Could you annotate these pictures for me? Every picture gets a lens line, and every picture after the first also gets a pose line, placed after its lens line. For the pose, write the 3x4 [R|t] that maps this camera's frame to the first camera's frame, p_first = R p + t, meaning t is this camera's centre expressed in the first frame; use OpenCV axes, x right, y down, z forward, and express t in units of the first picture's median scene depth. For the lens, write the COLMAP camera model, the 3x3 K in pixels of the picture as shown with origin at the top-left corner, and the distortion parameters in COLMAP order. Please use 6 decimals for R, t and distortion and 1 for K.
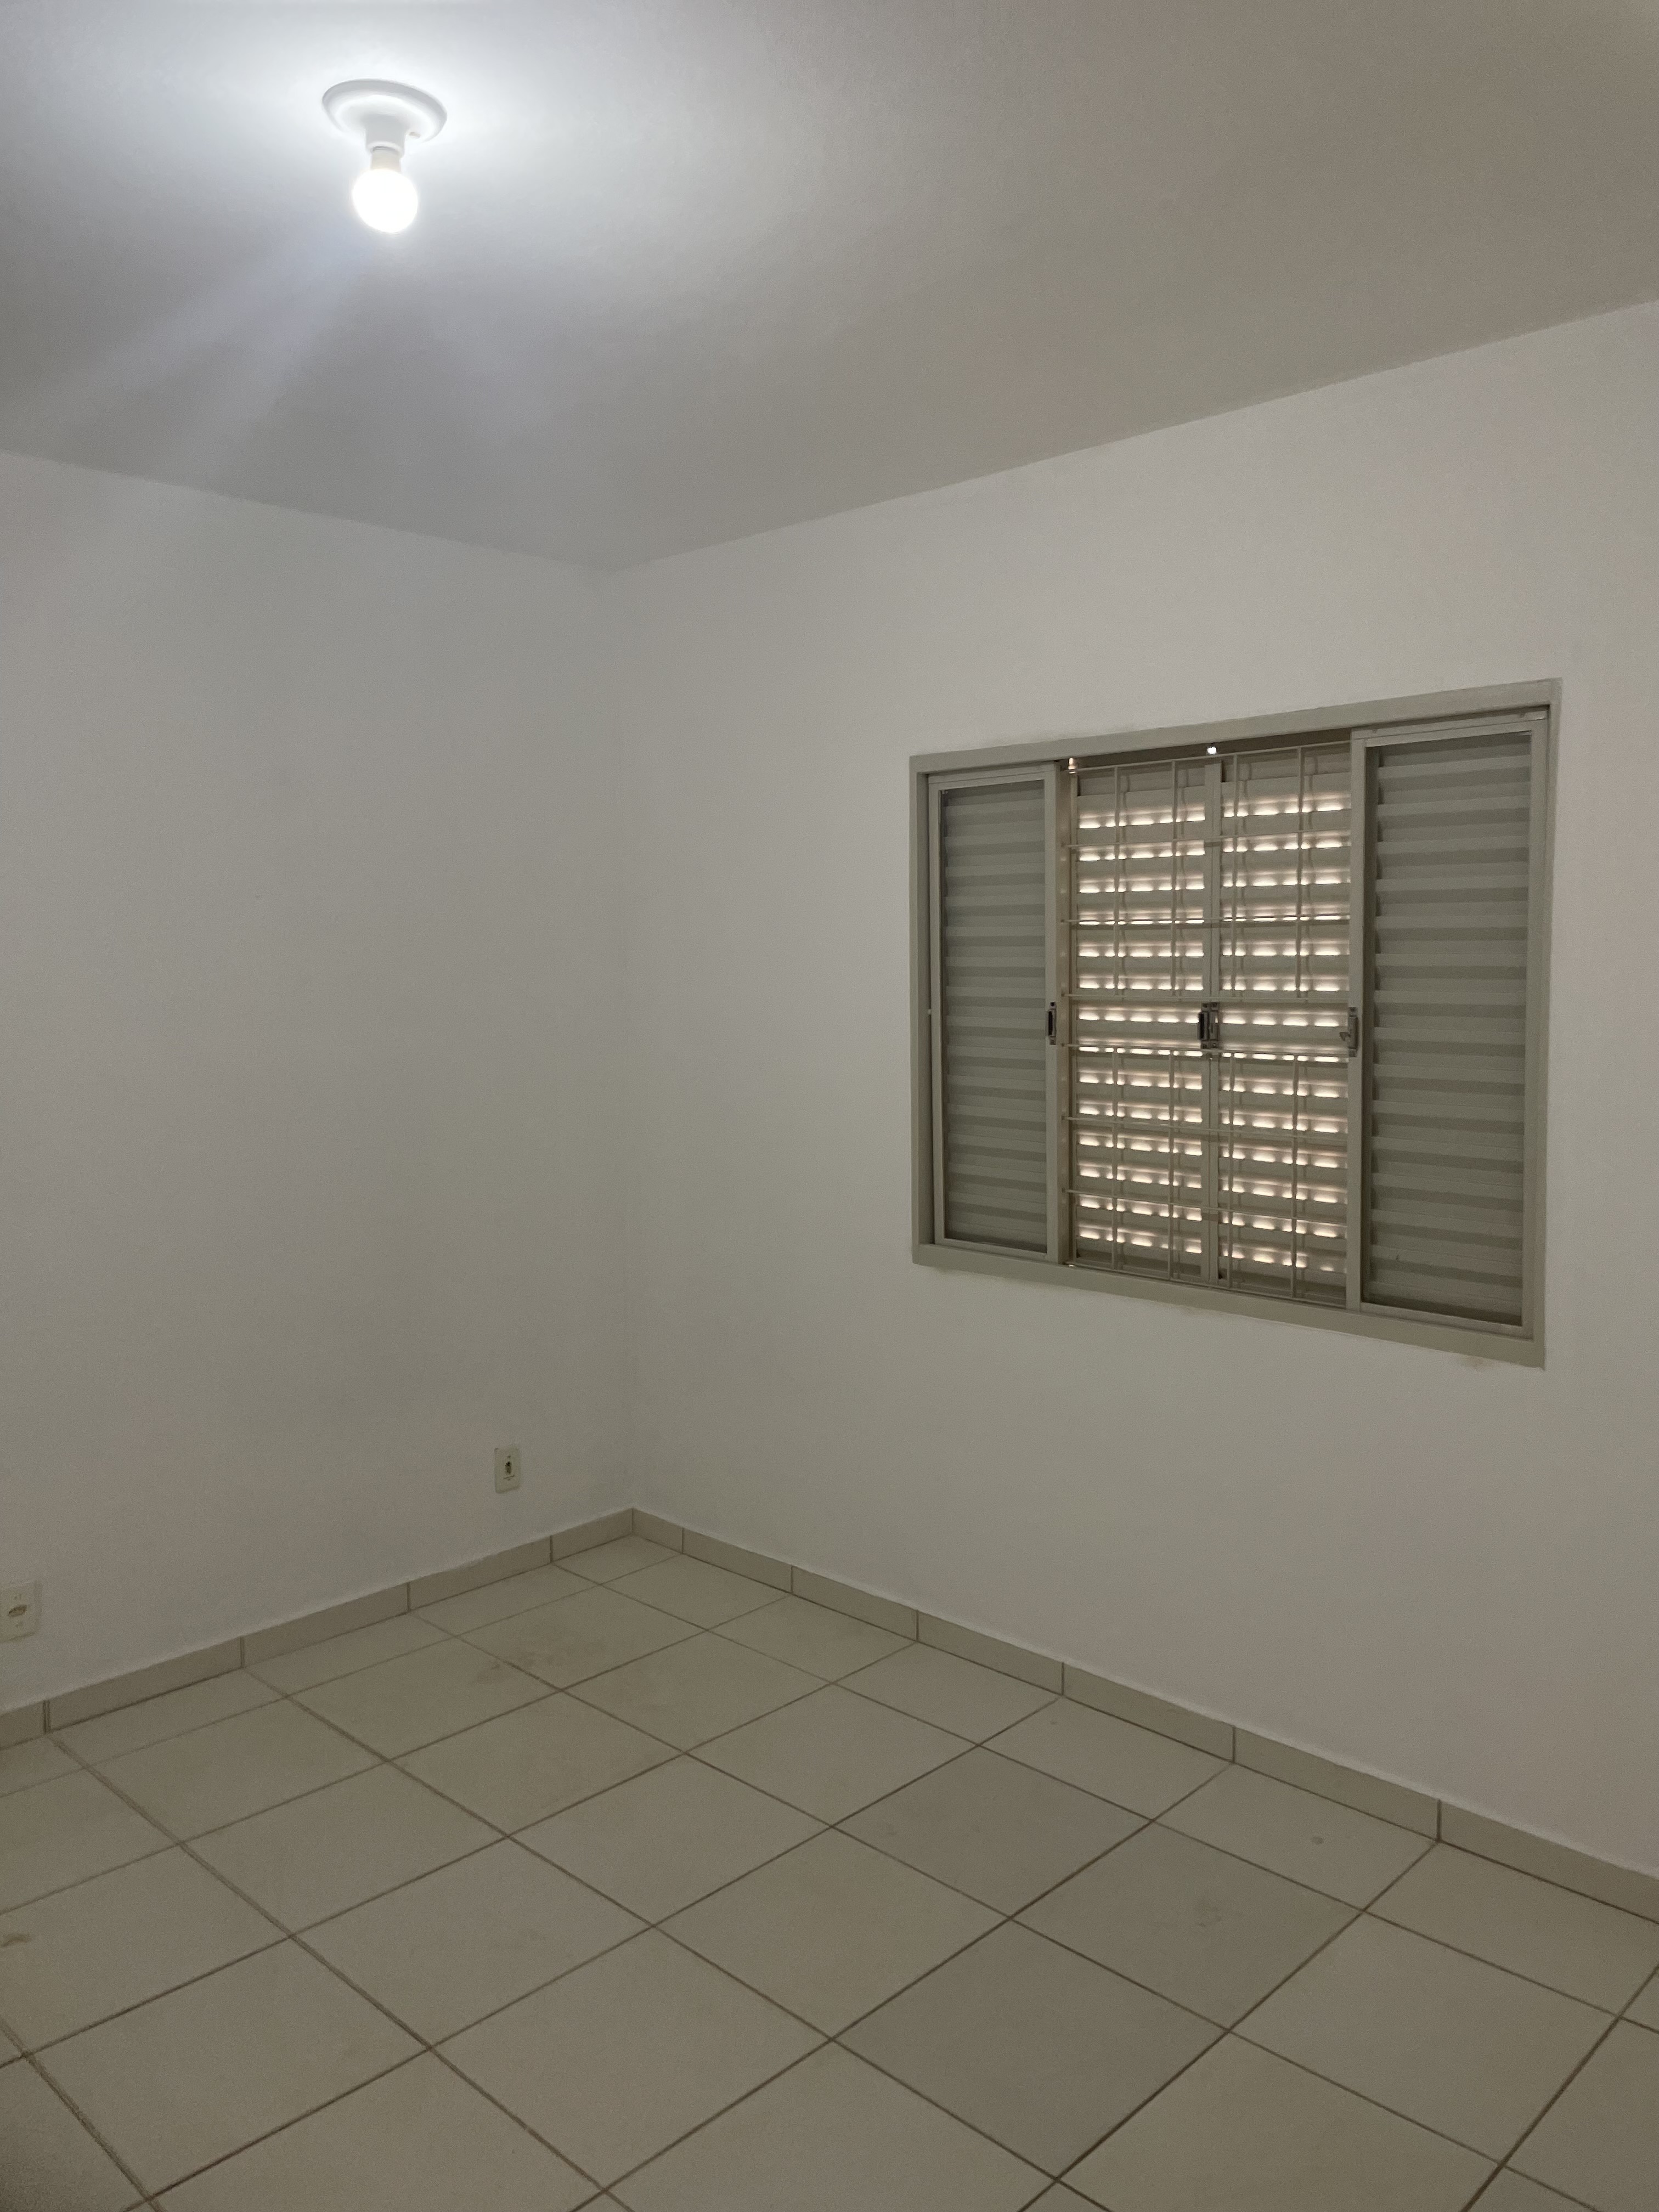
lens RADIAL K [[1670.9, 0, 829.5], [0, 1670.9, 1106.0], [0, 0, 1]] dist [0.003132, -0.000280]
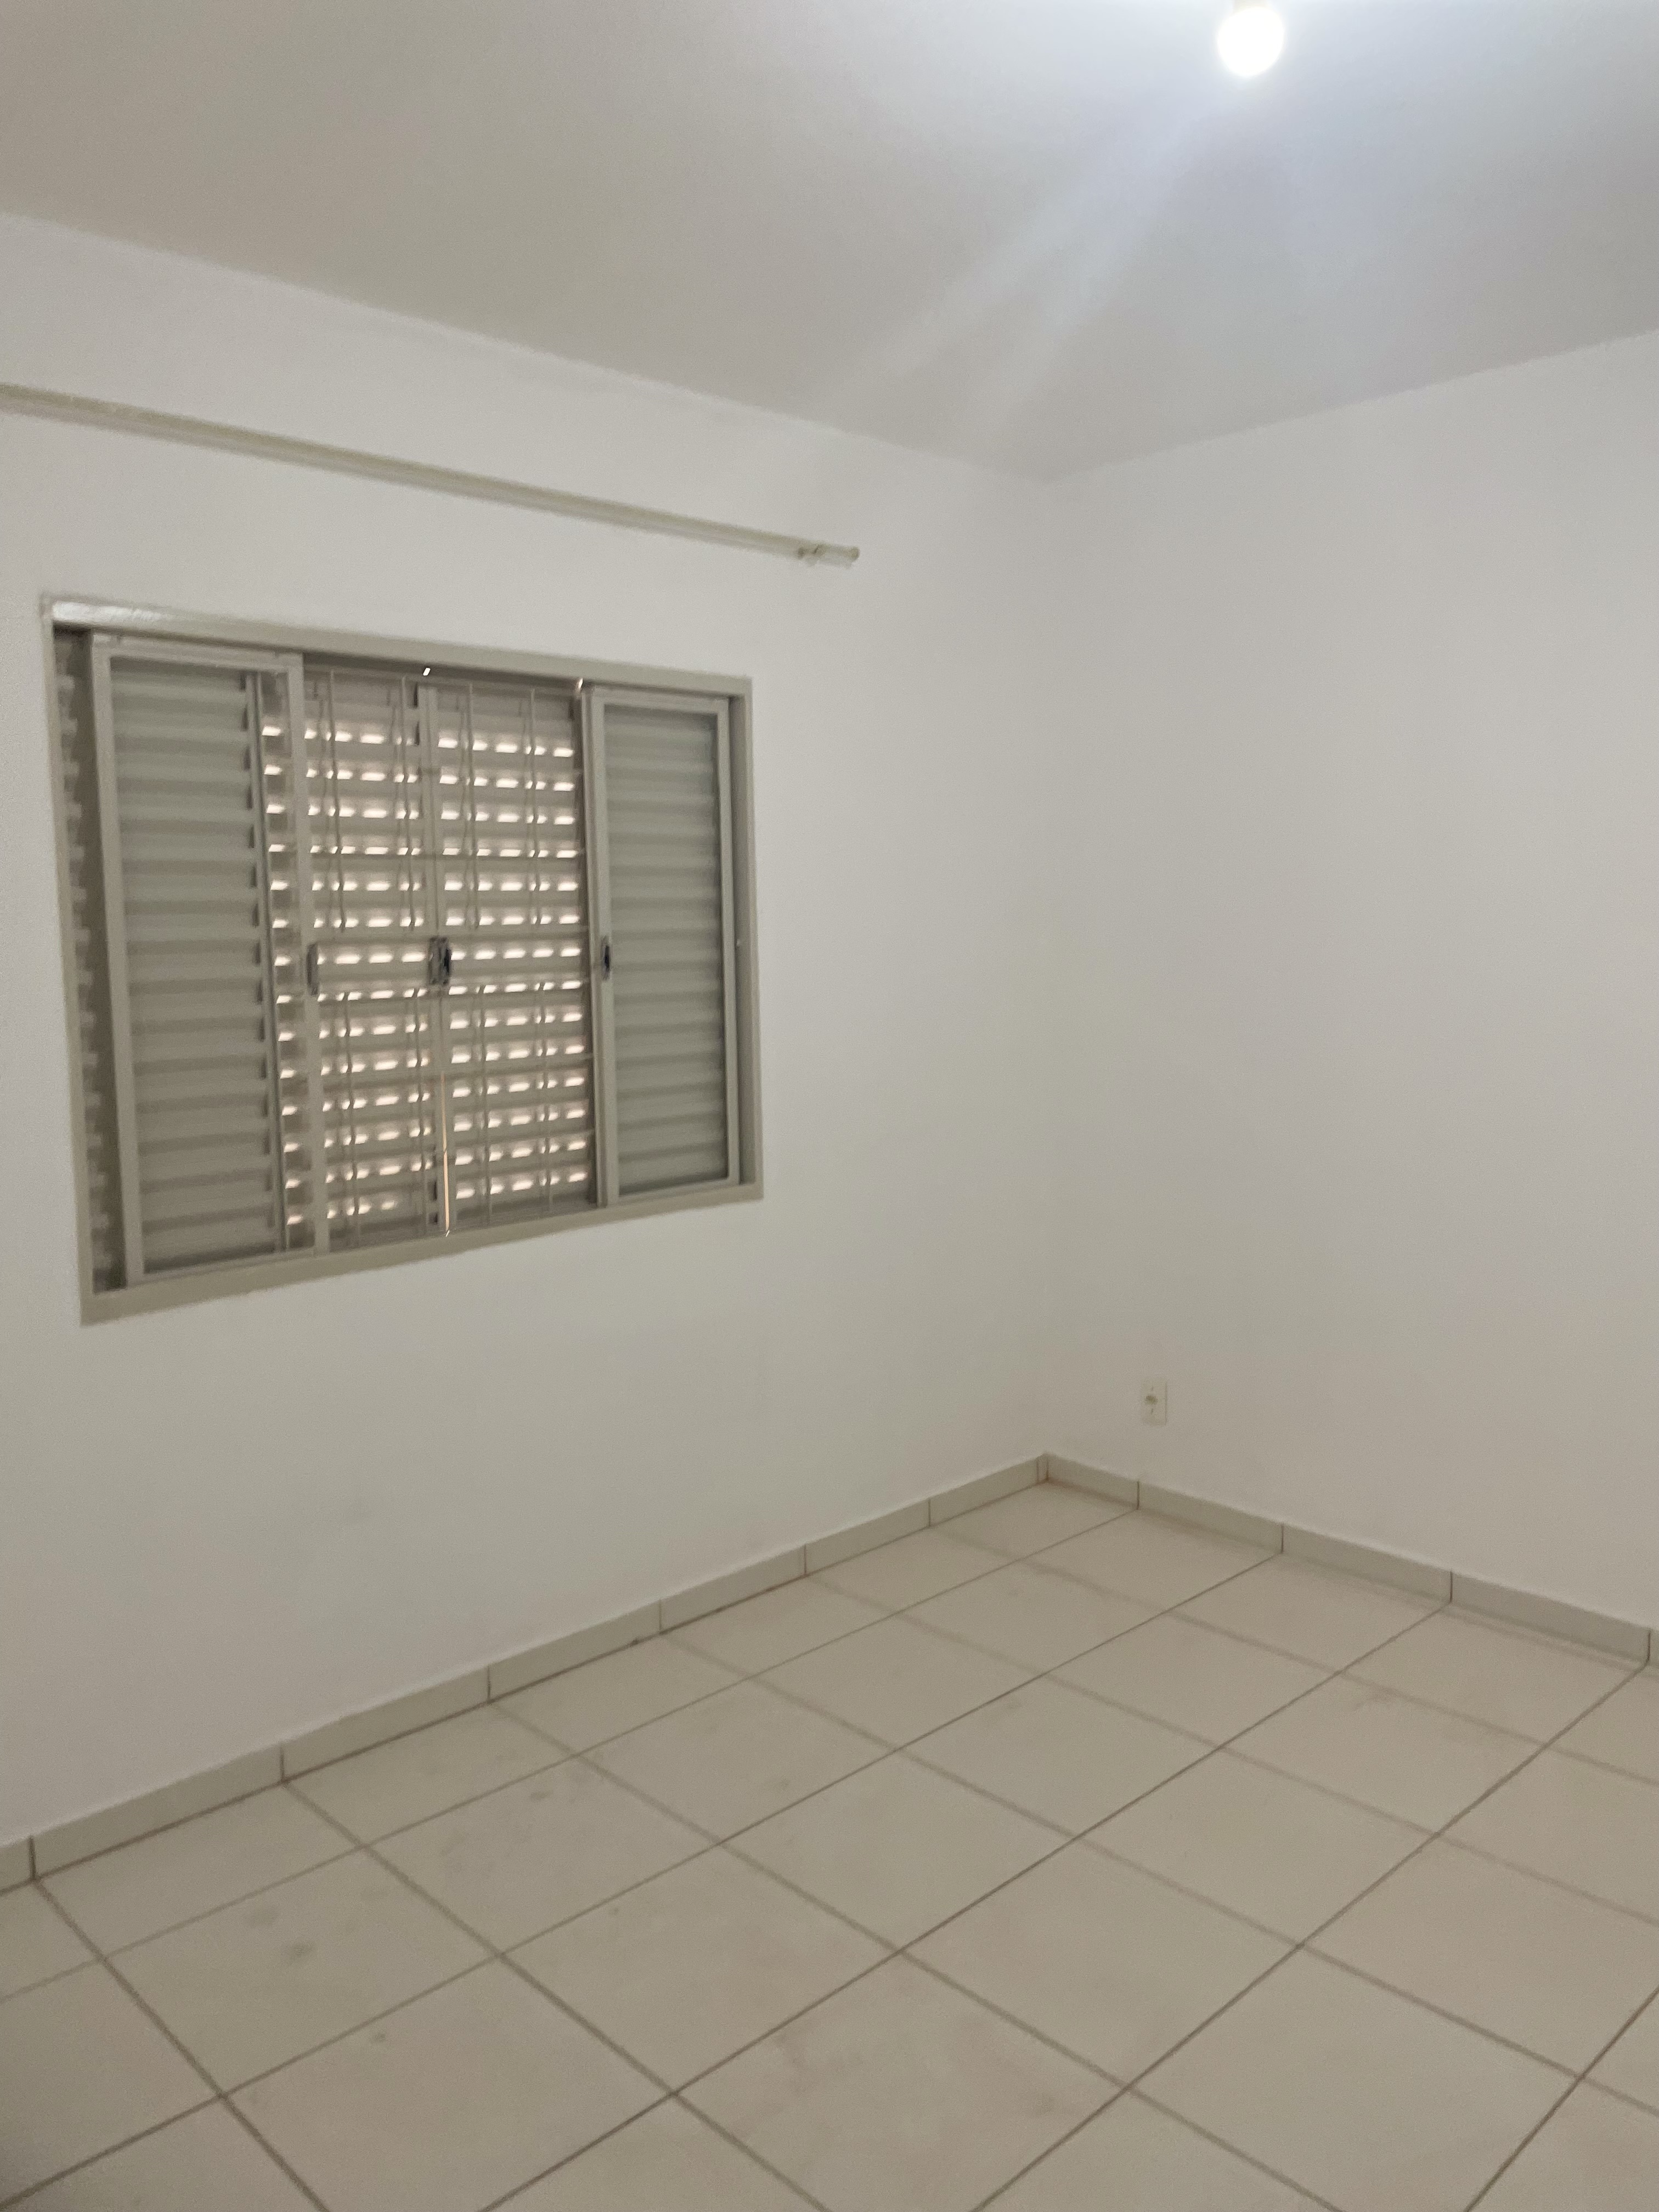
lens RADIAL K [[1698.6, 0, 829.5], [0, 1698.6, 1106.0], [0, 0, 1]] dist [0.135433, 0.000867]
pose [[0.011874, -0.120788, 0.992607, -0.764538], [0.094959, 0.988327, 0.119131, -0.062798], [-0.995410, 0.092843, 0.023205, 0.760895]]
